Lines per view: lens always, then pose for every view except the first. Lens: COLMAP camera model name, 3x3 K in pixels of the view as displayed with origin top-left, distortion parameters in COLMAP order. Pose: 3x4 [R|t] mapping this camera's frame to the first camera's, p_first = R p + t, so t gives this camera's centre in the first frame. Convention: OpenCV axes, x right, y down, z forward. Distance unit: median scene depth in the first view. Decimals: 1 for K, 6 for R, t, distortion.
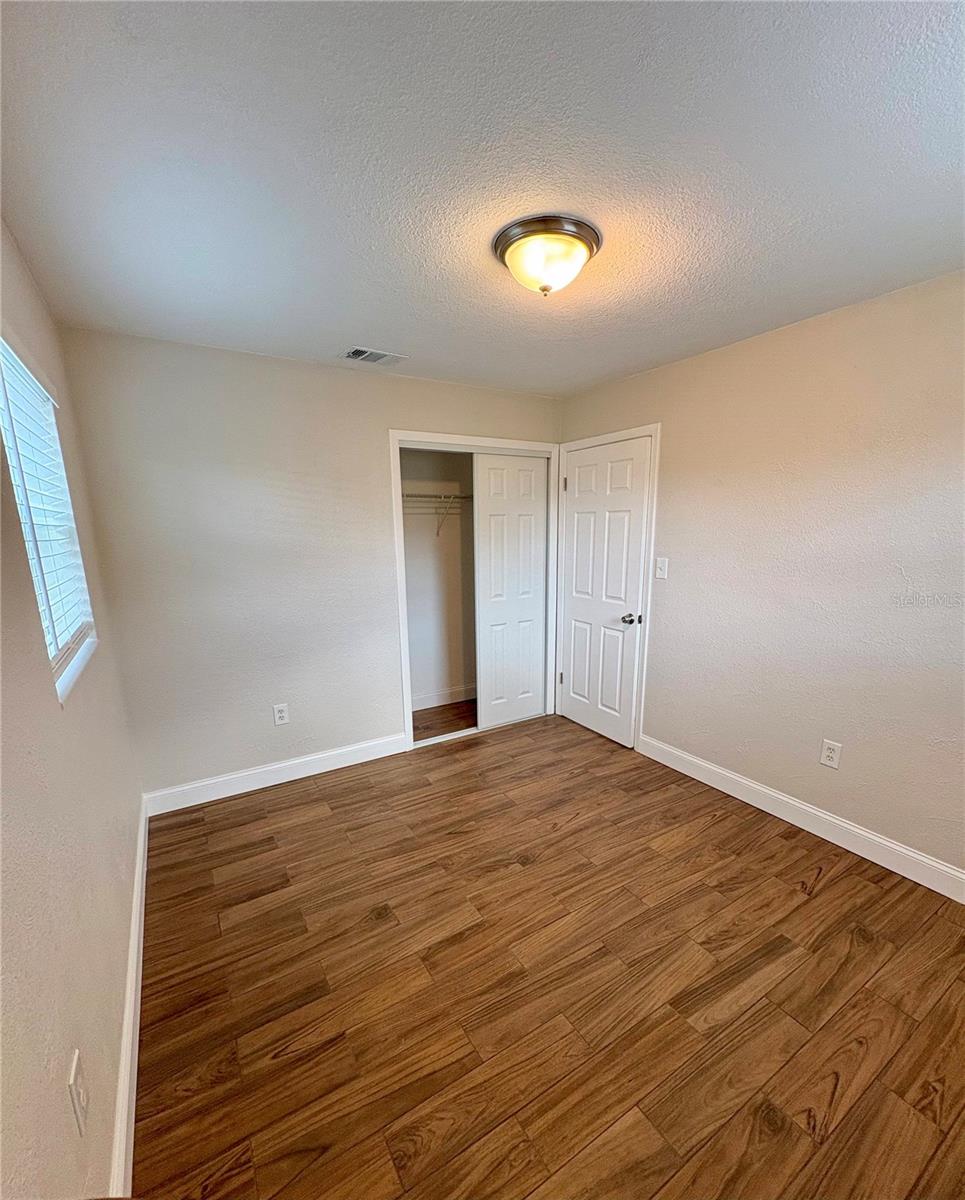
lens RADIAL K [[510.4, 0, 484.1], [0, 510.4, 642.5], [0, 0, 1]] dist [-0.000976, 0.000245]
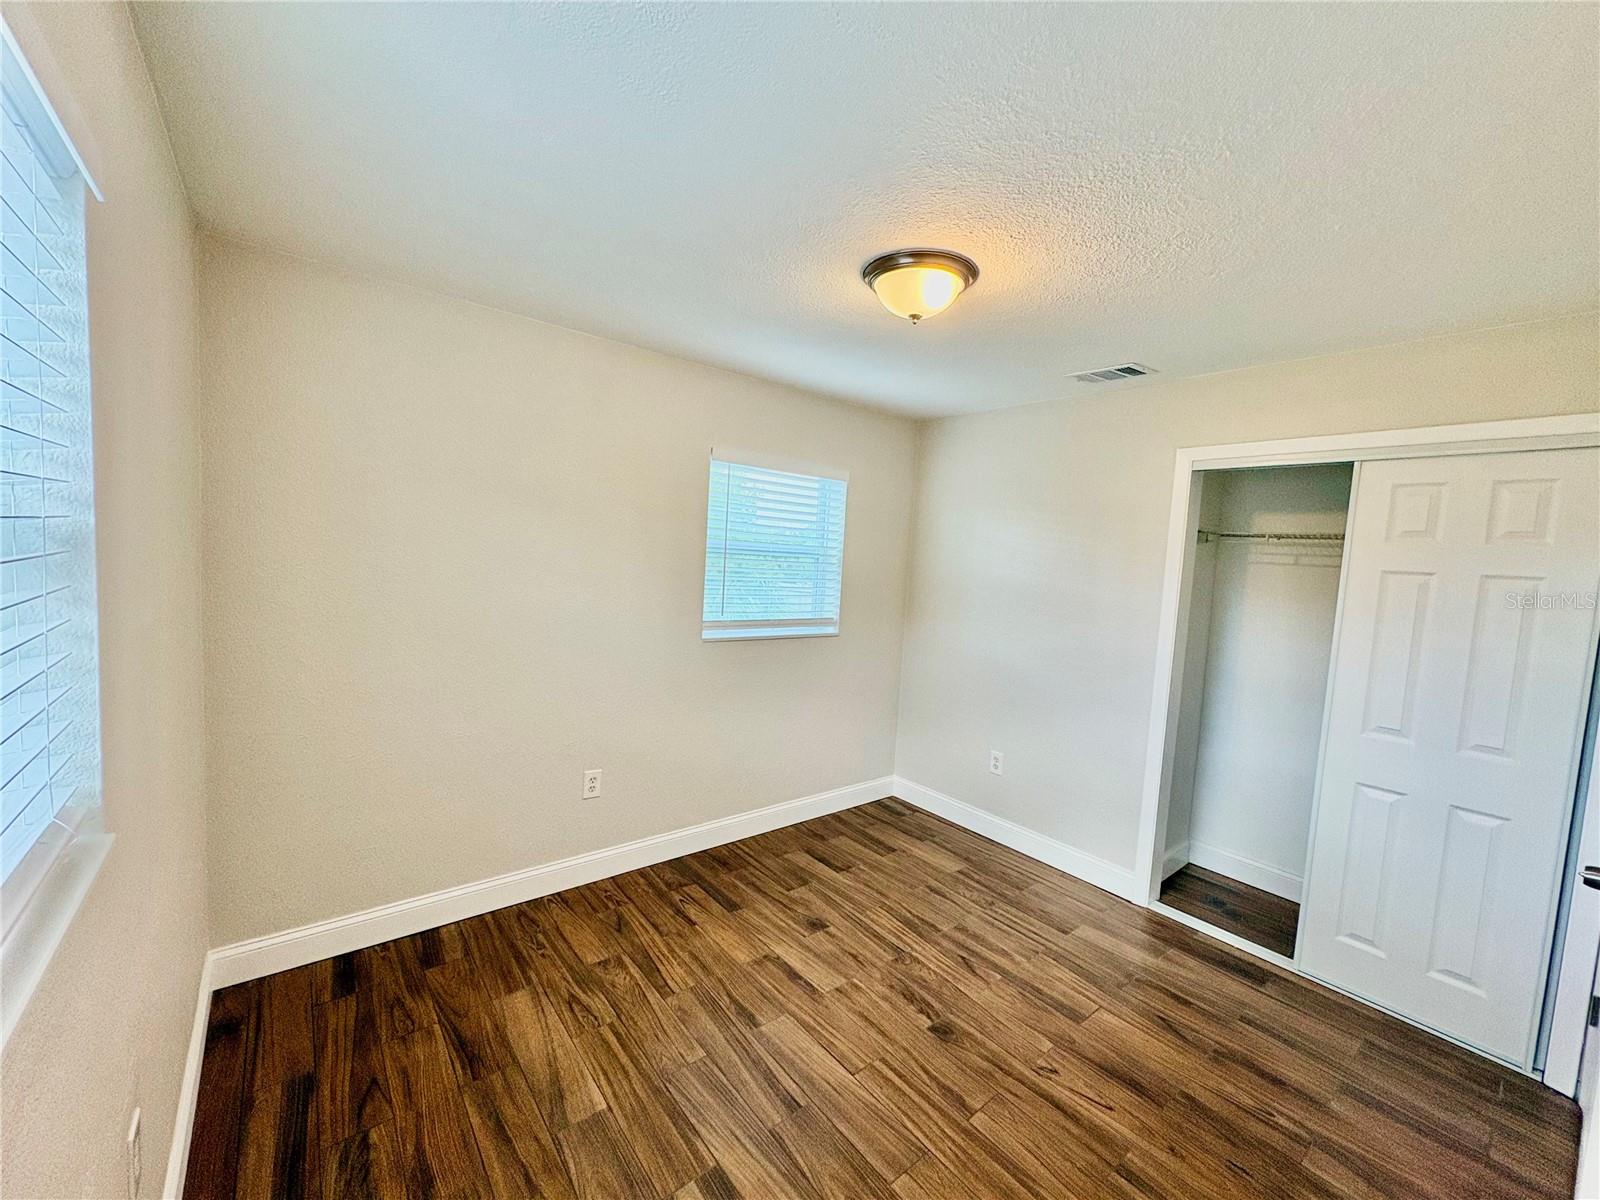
lens RADIAL K [[634.0, 0, 799.2], [0, 634.0, 601.4], [0, 0, 1]] dist [-0.000330, -0.000220]
pose [[0.123435, 0.094166, -0.987875, 1.005903], [-0.277161, 0.959143, 0.056795, -0.161629], [0.952862, 0.266790, 0.144491, 0.609005]]
